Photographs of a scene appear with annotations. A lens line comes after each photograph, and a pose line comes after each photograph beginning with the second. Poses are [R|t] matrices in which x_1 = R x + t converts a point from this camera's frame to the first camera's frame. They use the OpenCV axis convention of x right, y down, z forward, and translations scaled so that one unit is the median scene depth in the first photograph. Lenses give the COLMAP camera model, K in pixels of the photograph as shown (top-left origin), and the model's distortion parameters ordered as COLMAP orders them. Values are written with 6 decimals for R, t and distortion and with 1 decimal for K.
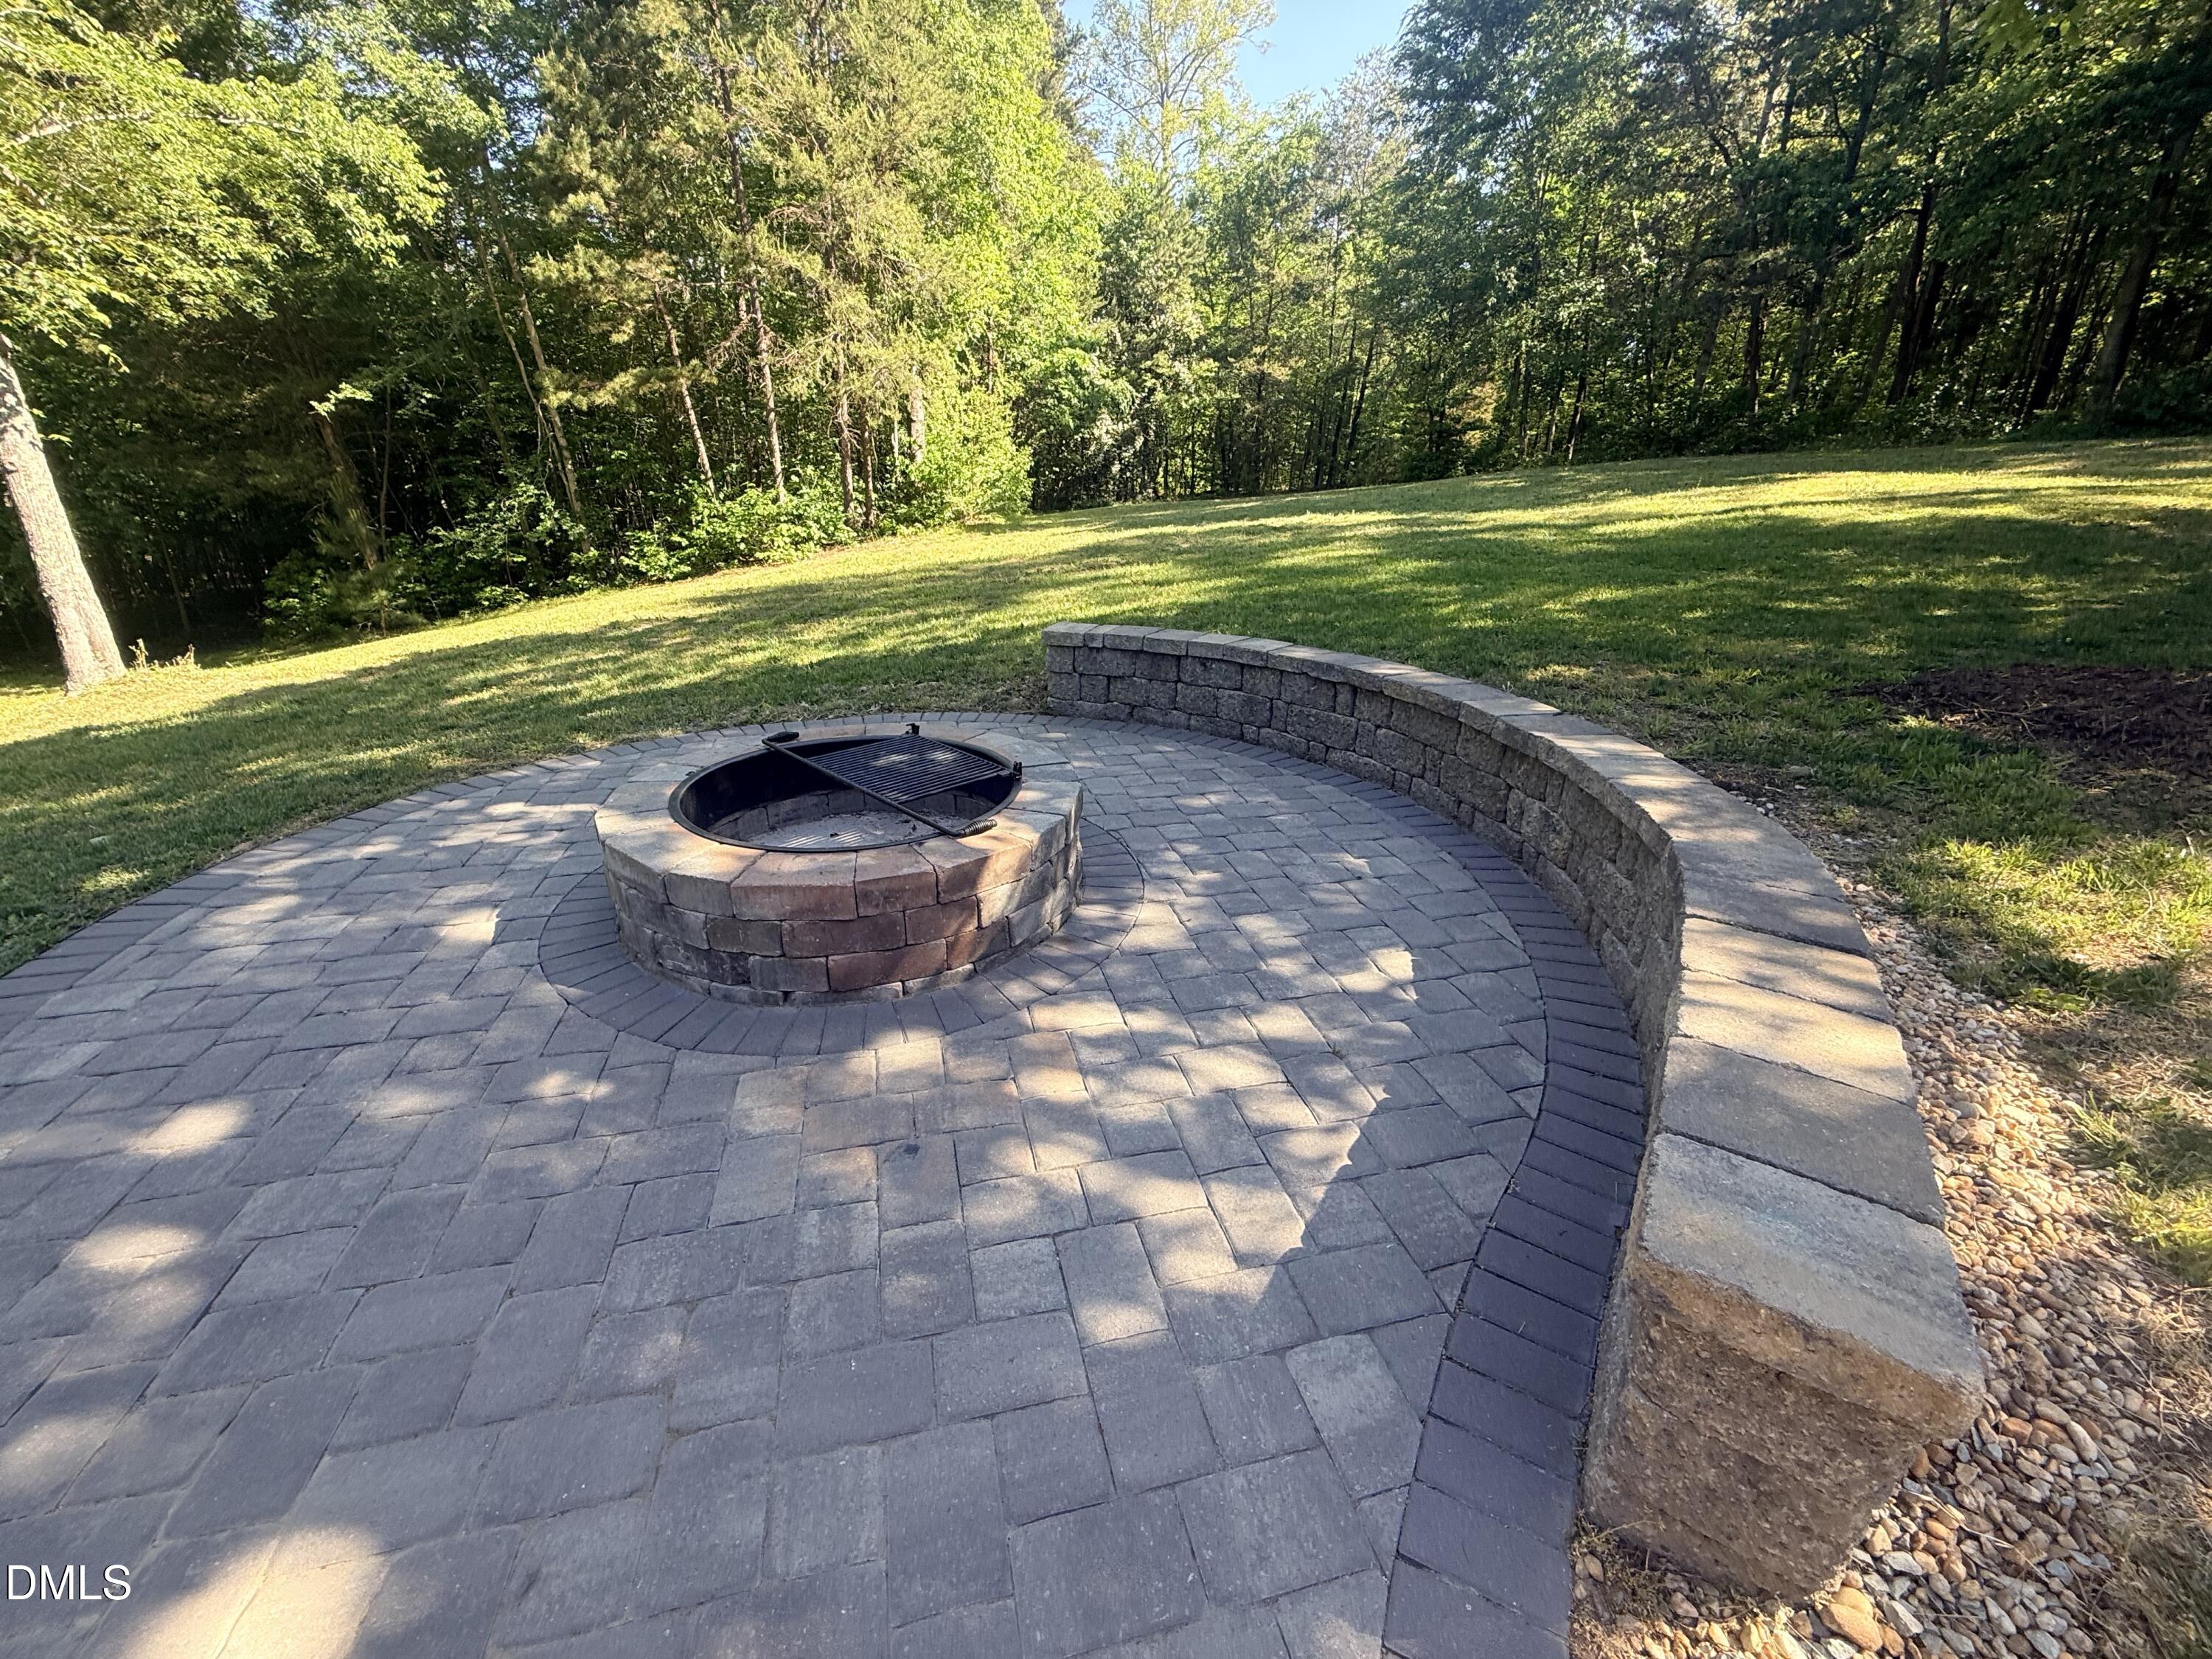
lens RADIAL K [[877.4, 0, 1104.4], [0, 877.4, 821.1], [0, 0, 1]] dist [-0.000053, 0.000030]
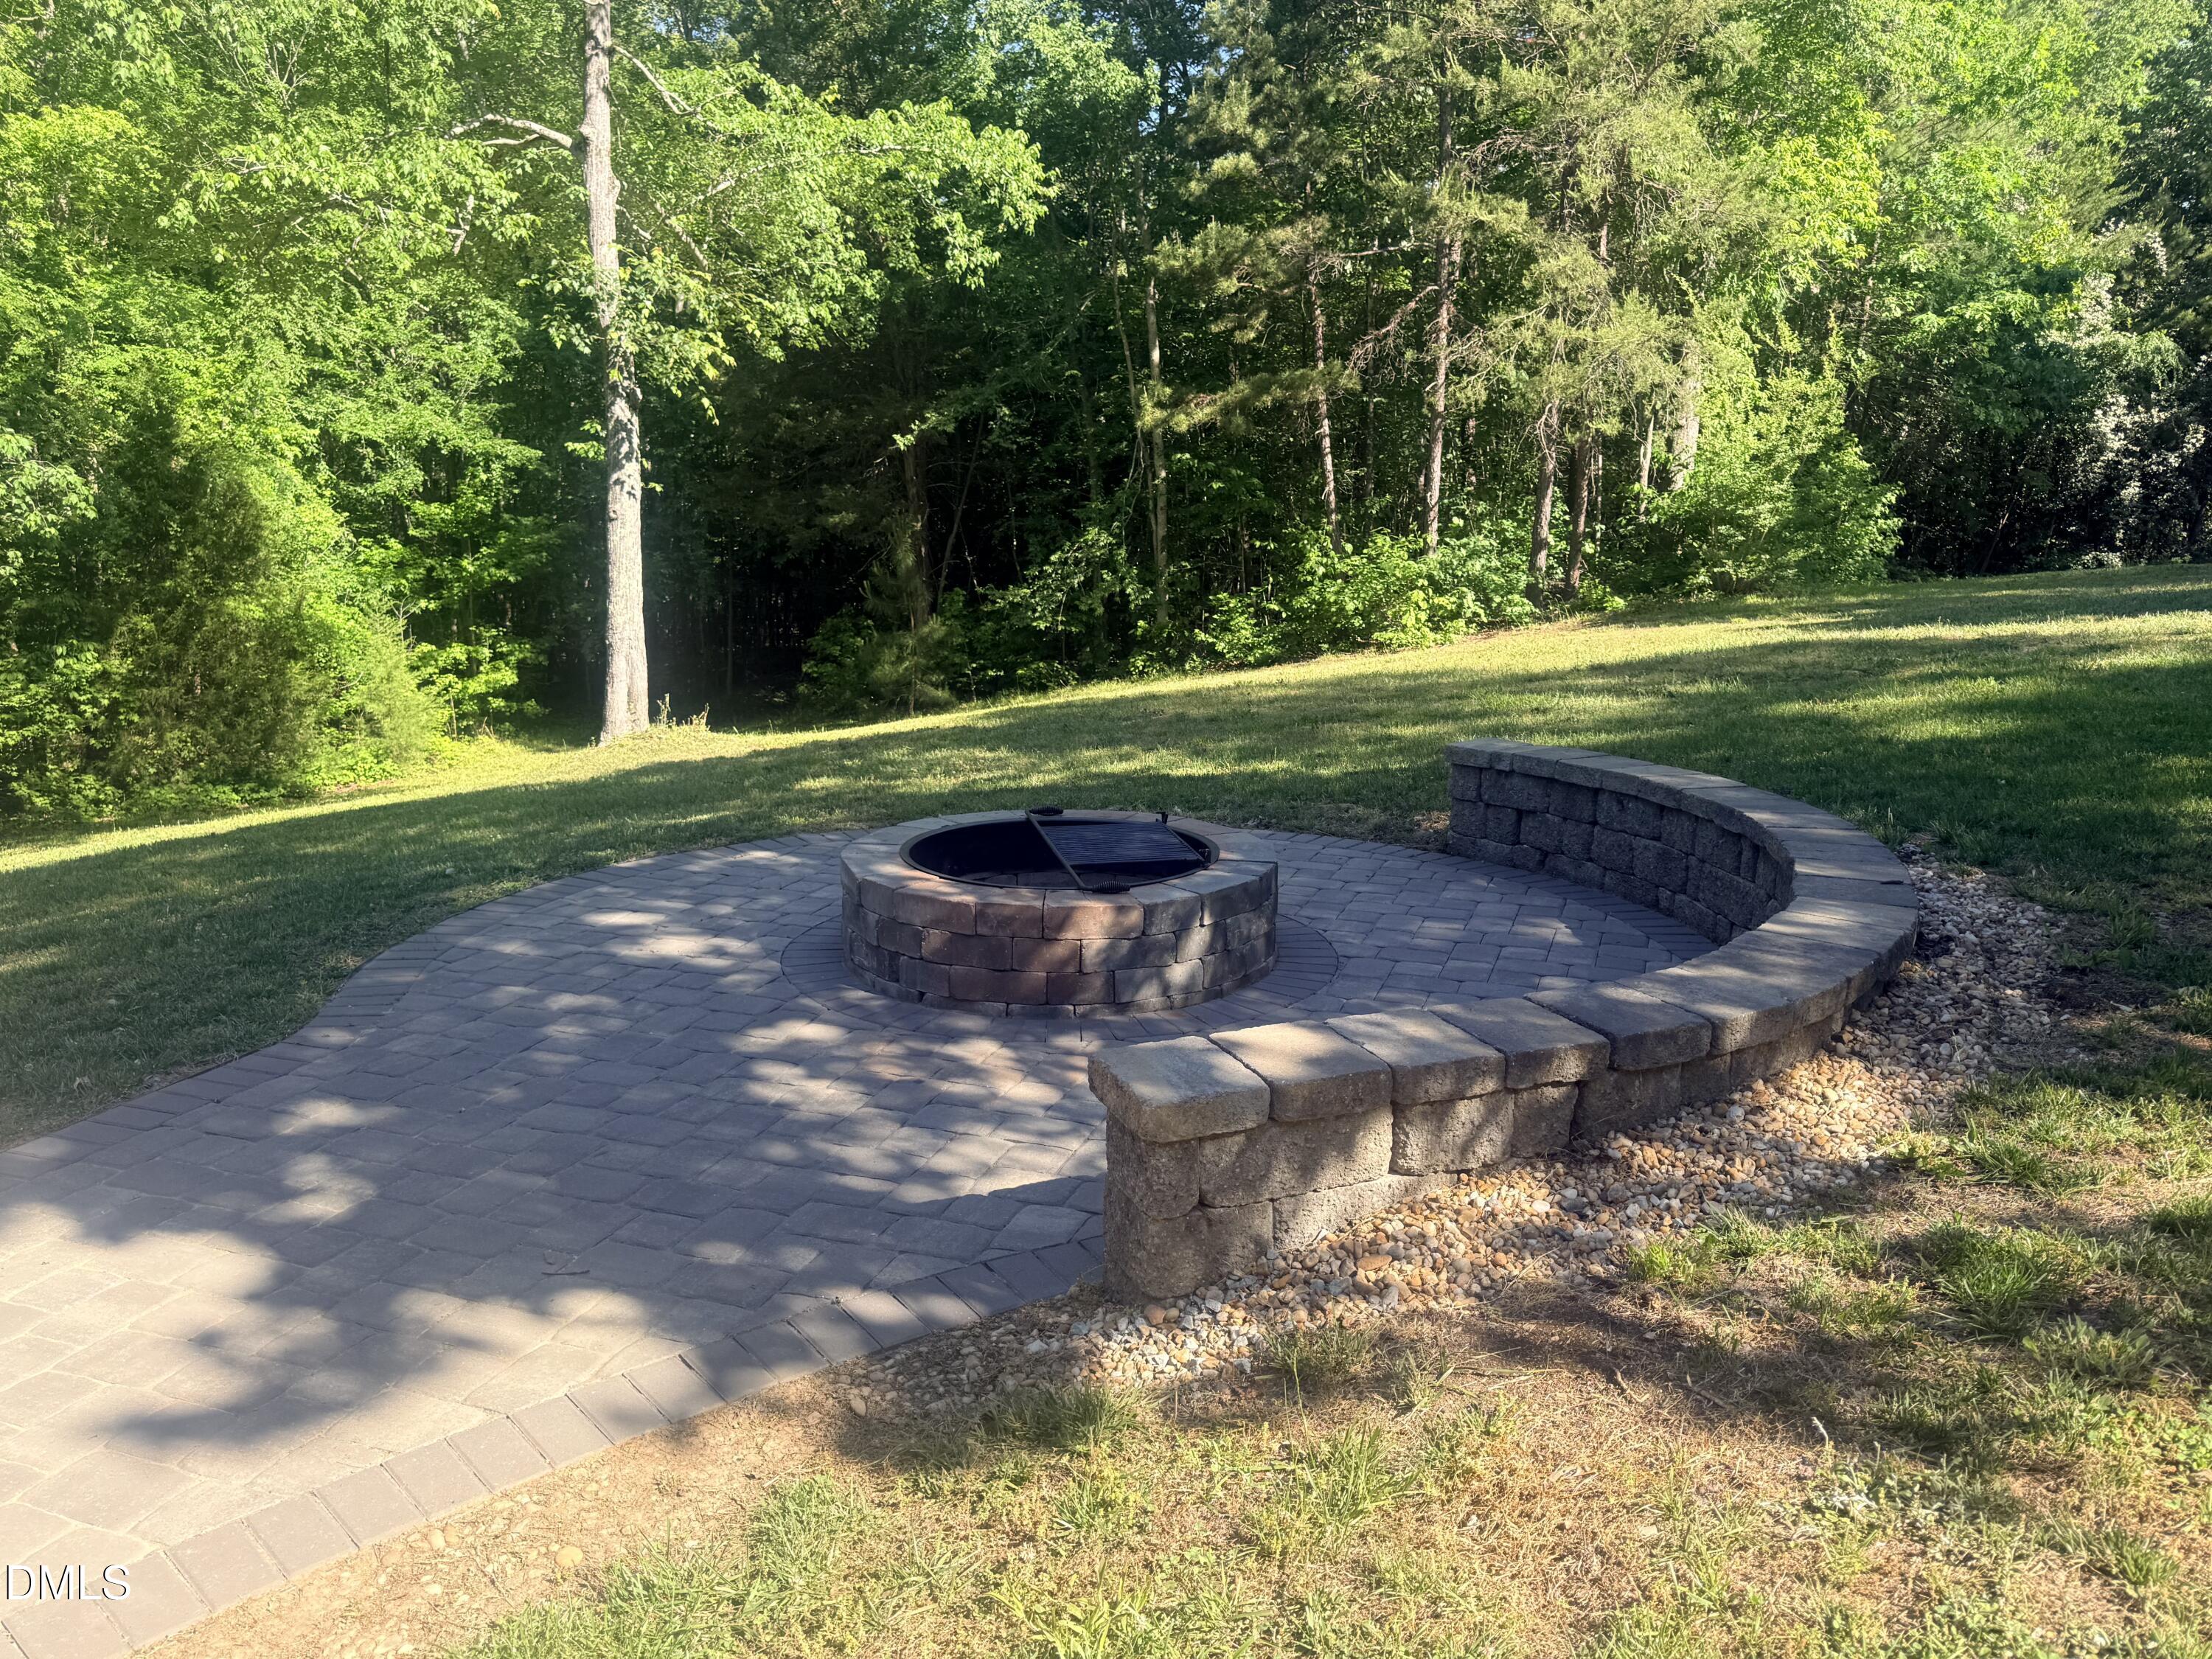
lens RADIAL K [[1618.8, 0, 1105.9], [0, 1618.8, 845.1], [0, 0, 1]] dist [0.025399, -0.016599]
pose [[0.834140, 0.111560, -0.540153, 0.118226], [-0.200974, 0.973480, -0.109301, 0.021277], [0.513634, 0.199729, 0.834439, -0.080135]]
